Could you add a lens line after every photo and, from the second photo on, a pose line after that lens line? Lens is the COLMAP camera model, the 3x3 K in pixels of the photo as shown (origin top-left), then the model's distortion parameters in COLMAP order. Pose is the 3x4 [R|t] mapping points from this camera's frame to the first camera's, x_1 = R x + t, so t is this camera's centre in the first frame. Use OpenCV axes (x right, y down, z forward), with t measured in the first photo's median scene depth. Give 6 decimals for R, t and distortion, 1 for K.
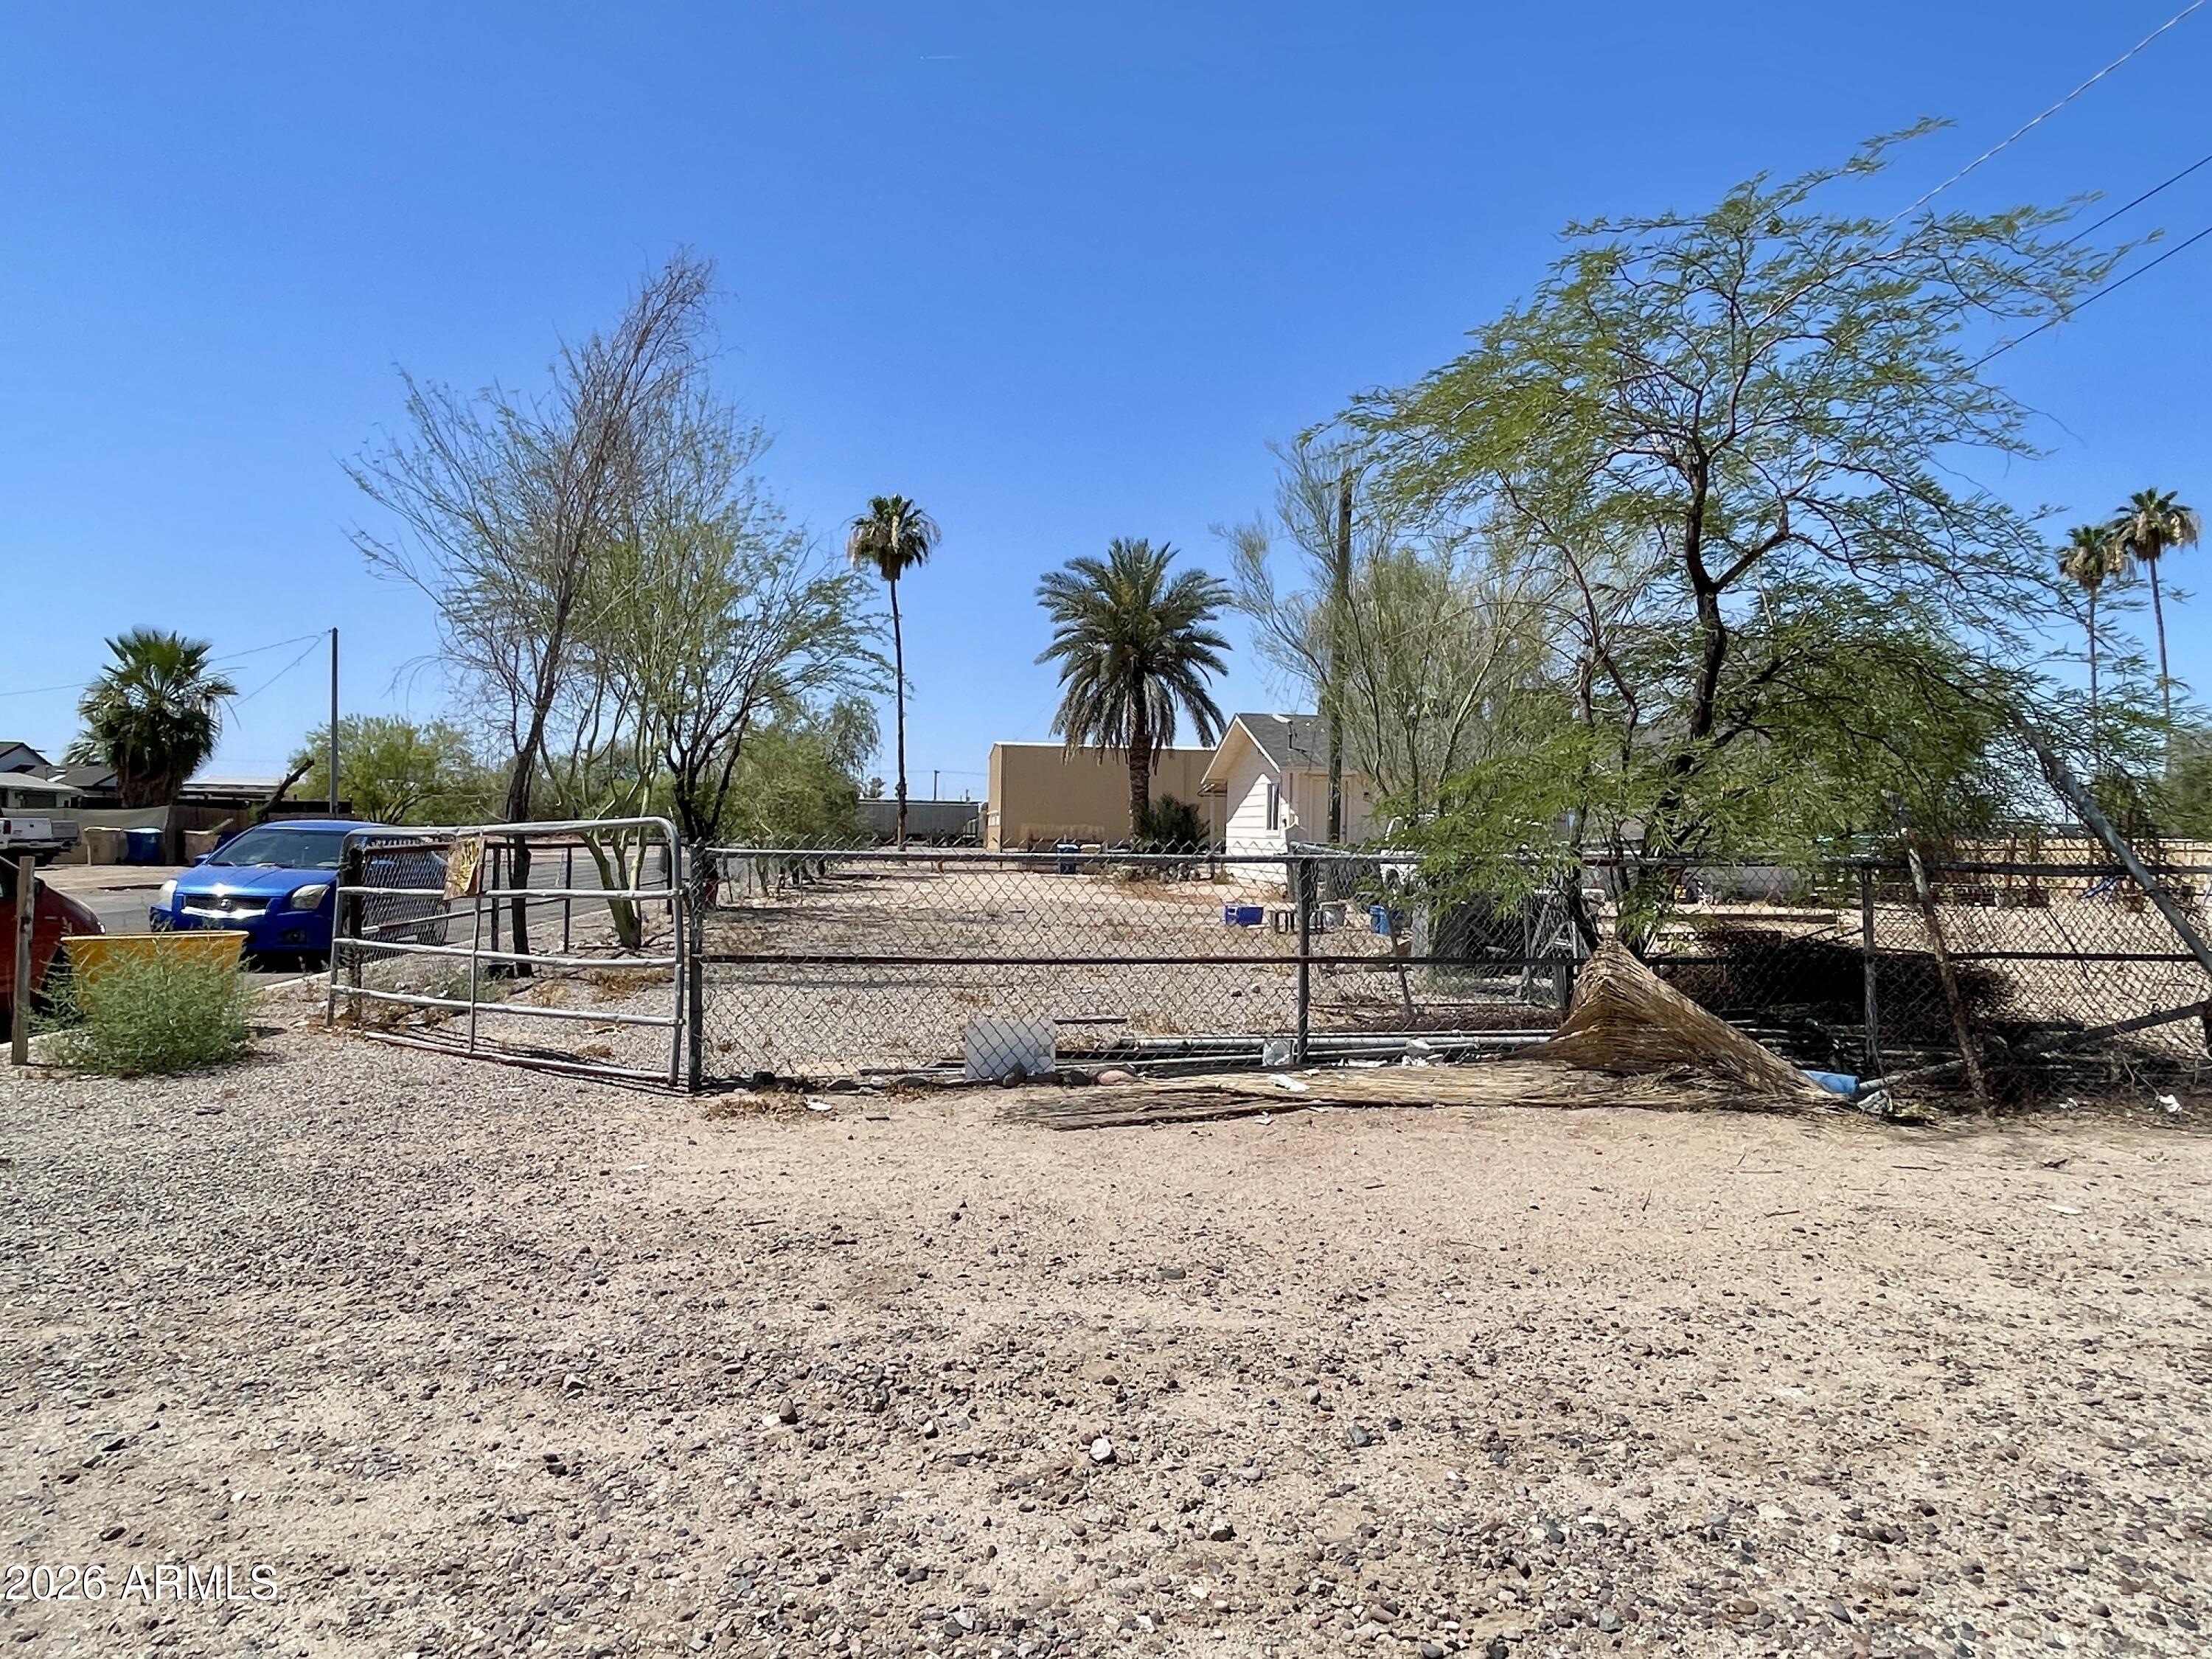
lens RADIAL K [[1394.1, 0, 1108.6], [0, 1394.1, 838.6], [0, 0, 1]] dist [-0.006674, -0.000926]
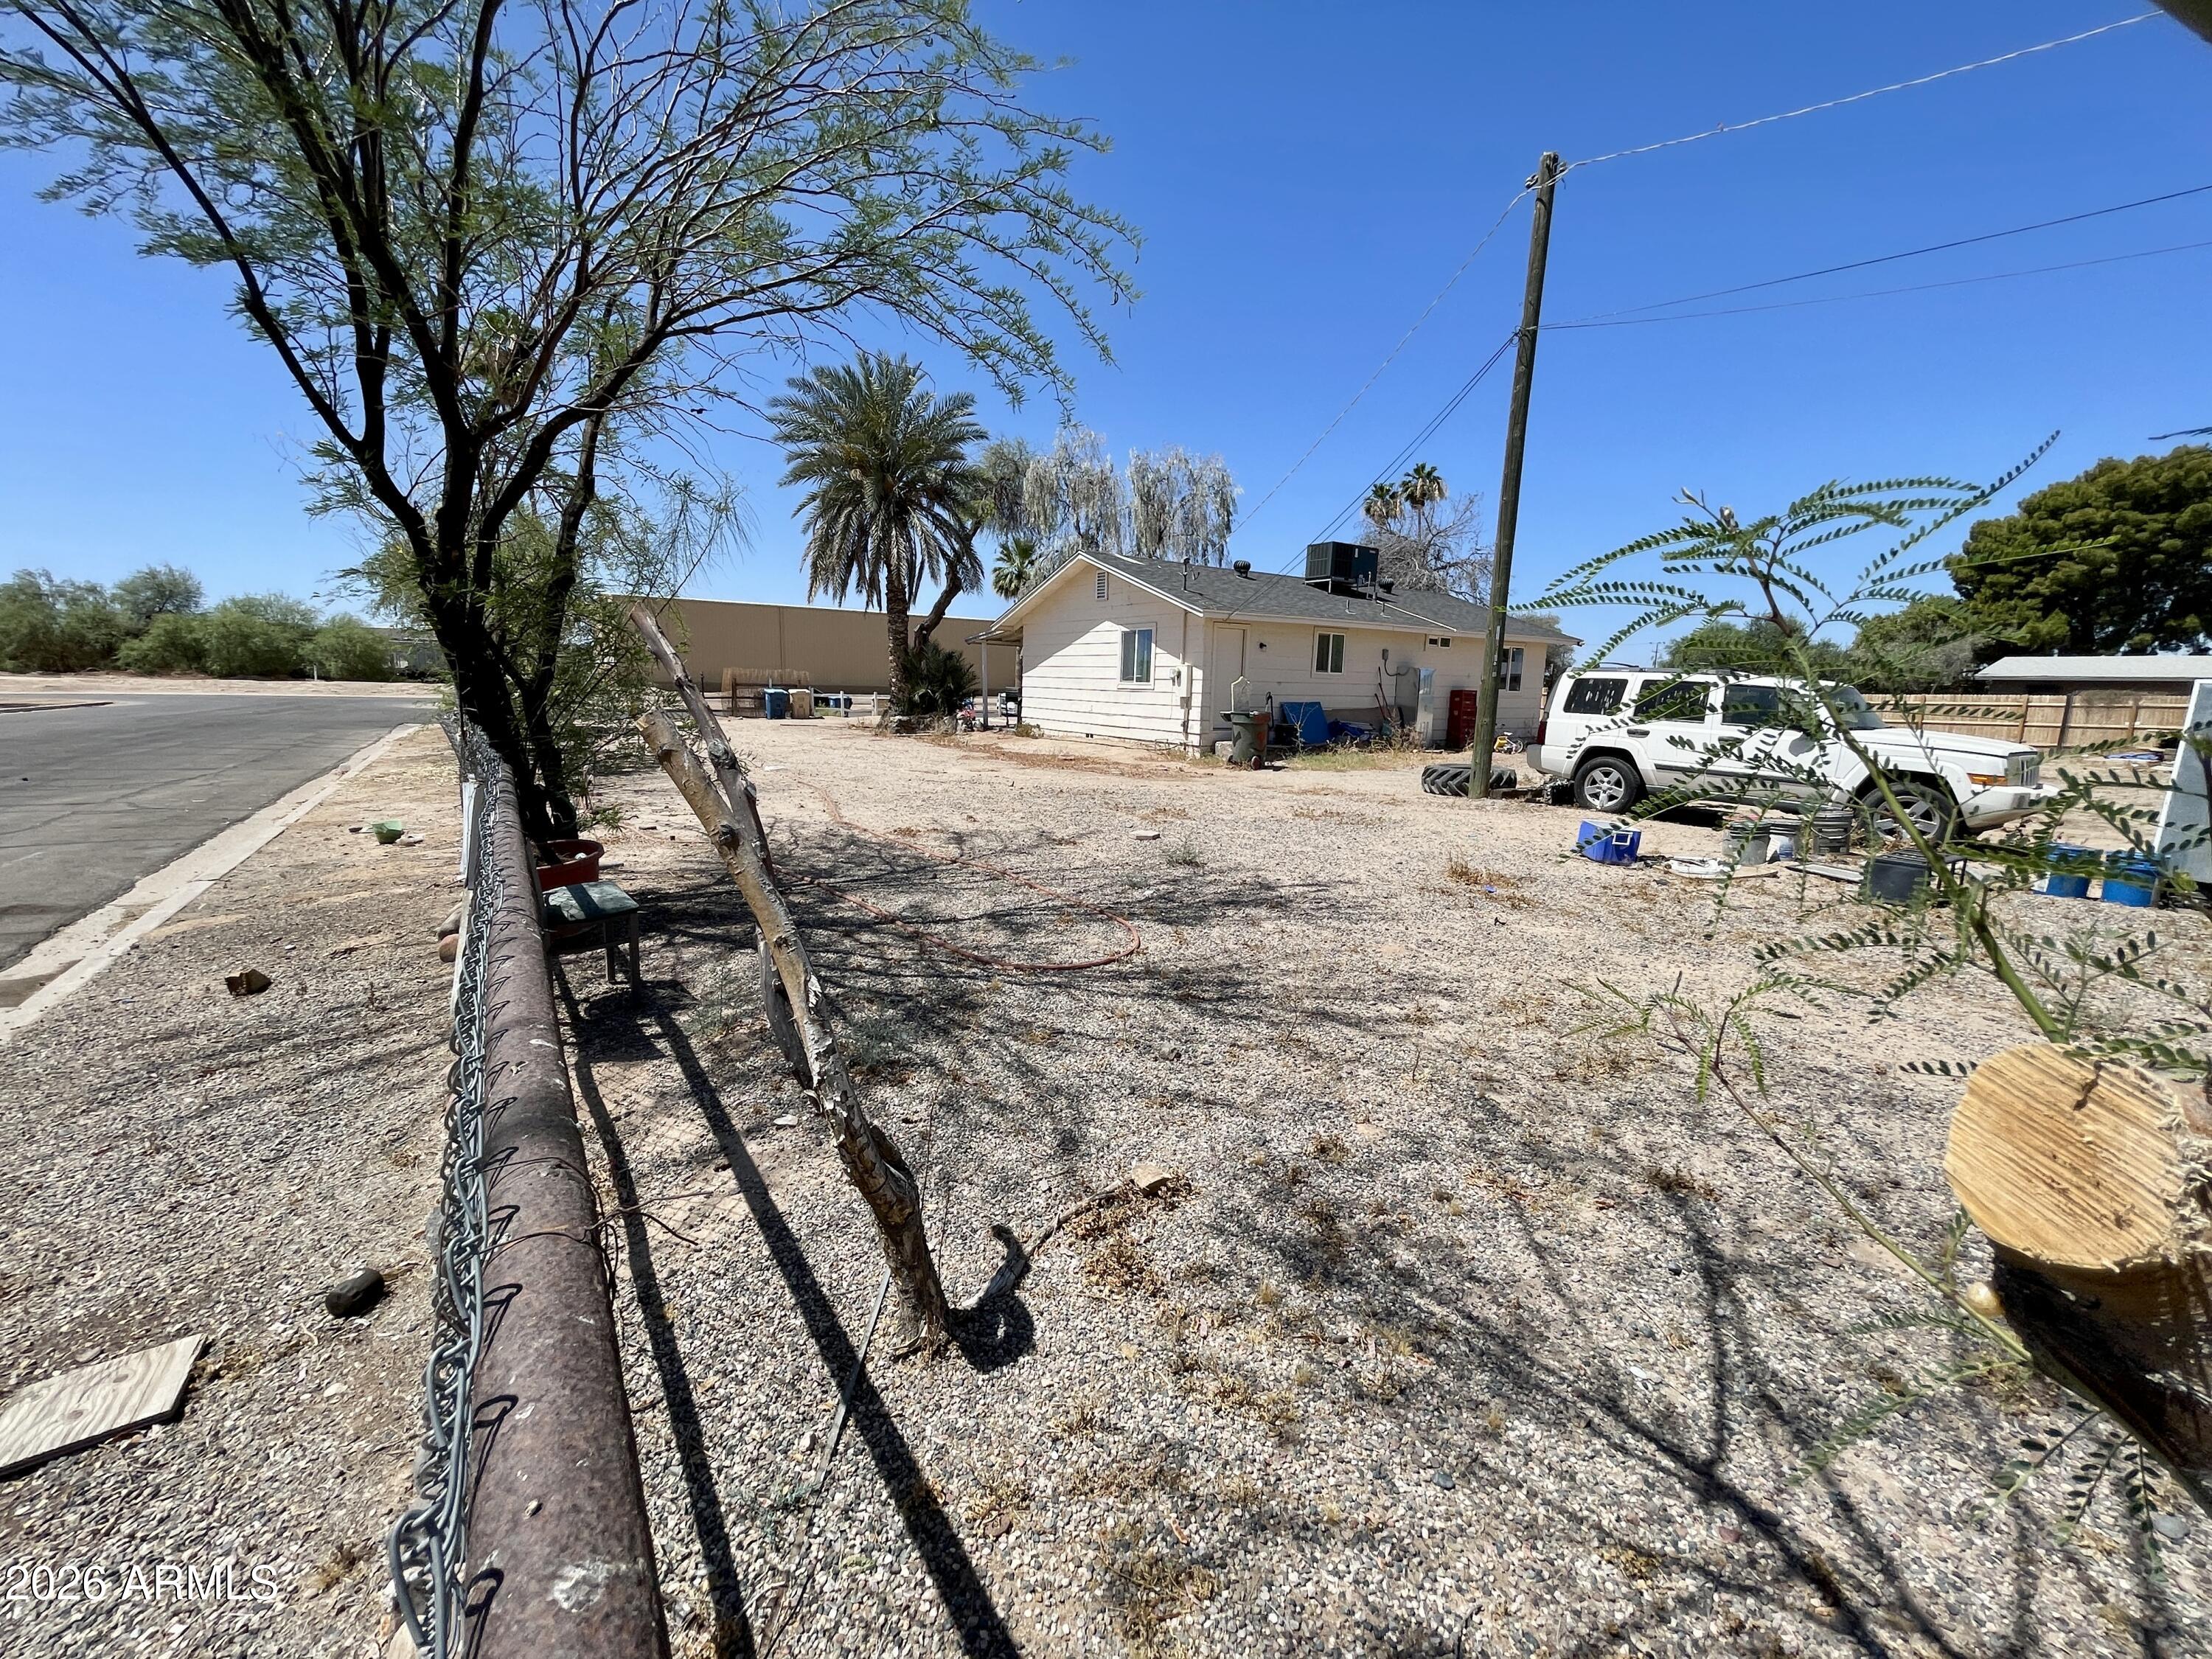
lens RADIAL K [[889.7, 0, 1095.5], [0, 889.7, 822.0], [0, 0, 1]] dist [-0.000406, -0.000321]
pose [[0.895222, -0.064307, 0.440956, -0.135431], [-0.007716, 0.987147, 0.159626, -0.006505], [-0.445553, -0.146303, 0.883220, 0.378637]]
